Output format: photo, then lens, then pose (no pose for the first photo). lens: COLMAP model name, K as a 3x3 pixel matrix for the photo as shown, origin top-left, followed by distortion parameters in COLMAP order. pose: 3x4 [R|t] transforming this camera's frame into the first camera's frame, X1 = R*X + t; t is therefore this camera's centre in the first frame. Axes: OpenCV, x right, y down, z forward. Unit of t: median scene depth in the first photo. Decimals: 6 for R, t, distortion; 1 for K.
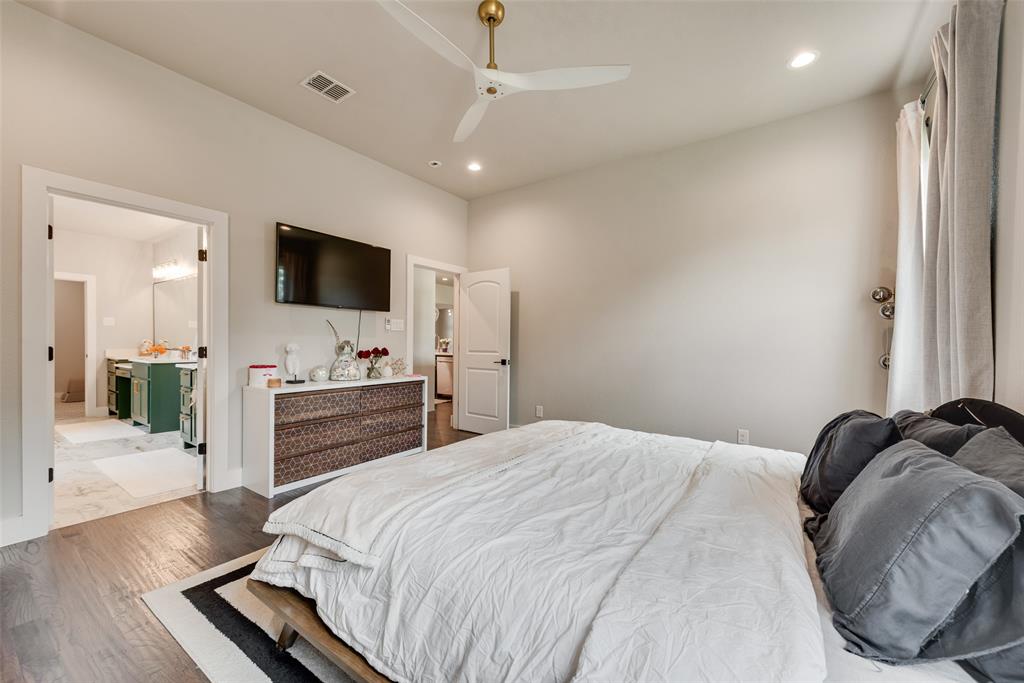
lens RADIAL K [[397.7, 0, 507.8], [0, 397.7, 344.1], [0, 0, 1]] dist [-0.001006, -0.000252]
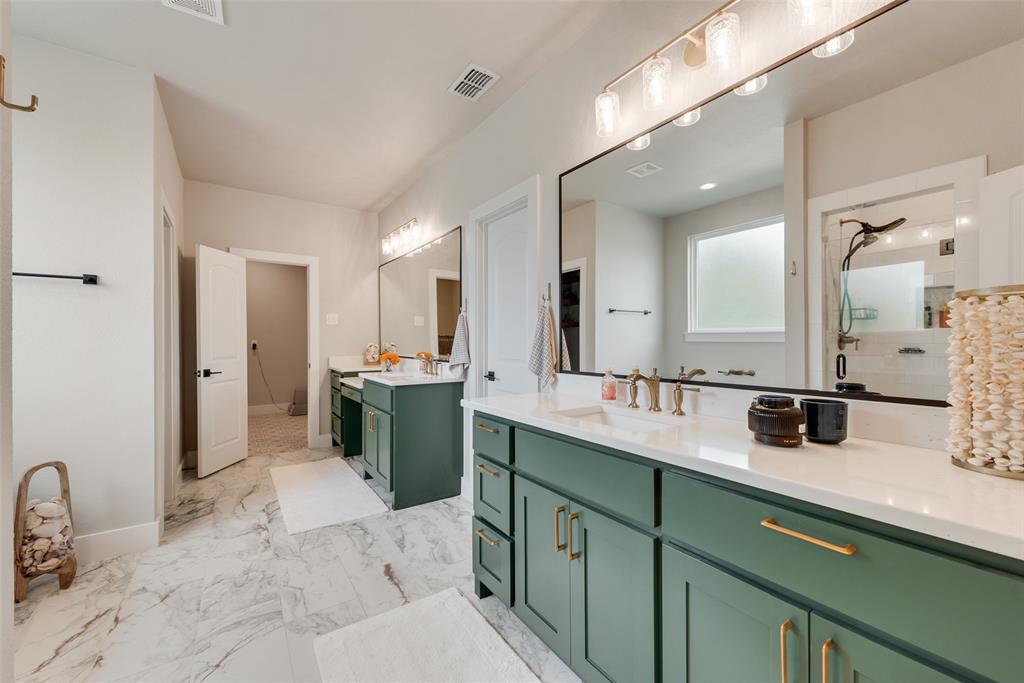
lens RADIAL K [[397.7, 0, 507.8], [0, 397.7, 344.1], [0, 0, 1]] dist [-0.001006, -0.000252]
pose [[0.937651, -0.005570, -0.347534, -0.457713], [0.004959, 0.999984, -0.002648, -0.006277], [0.347543, 0.000759, 0.937664, 0.436075]]
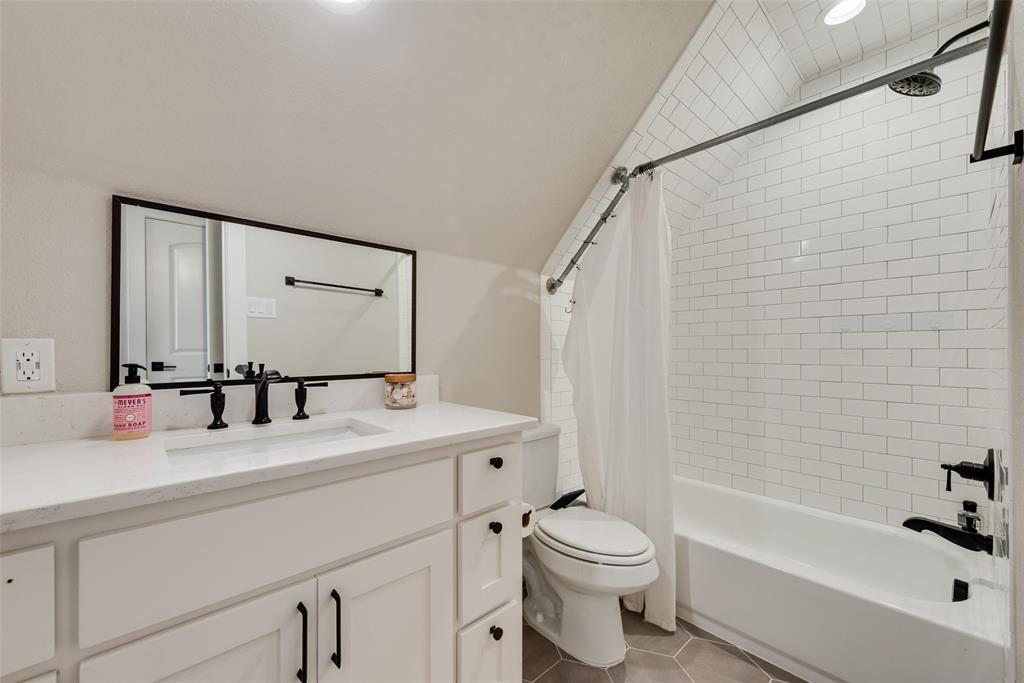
lens RADIAL K [[397.7, 0, 507.8], [0, 397.7, 344.1], [0, 0, 1]] dist [-0.001006, -0.000252]
pose [[0.220197, -0.010799, 0.975396, -0.711298], [-0.007488, 0.999891, 0.012761, -0.002975], [-0.975427, -0.010114, 0.220092, 0.625704]]
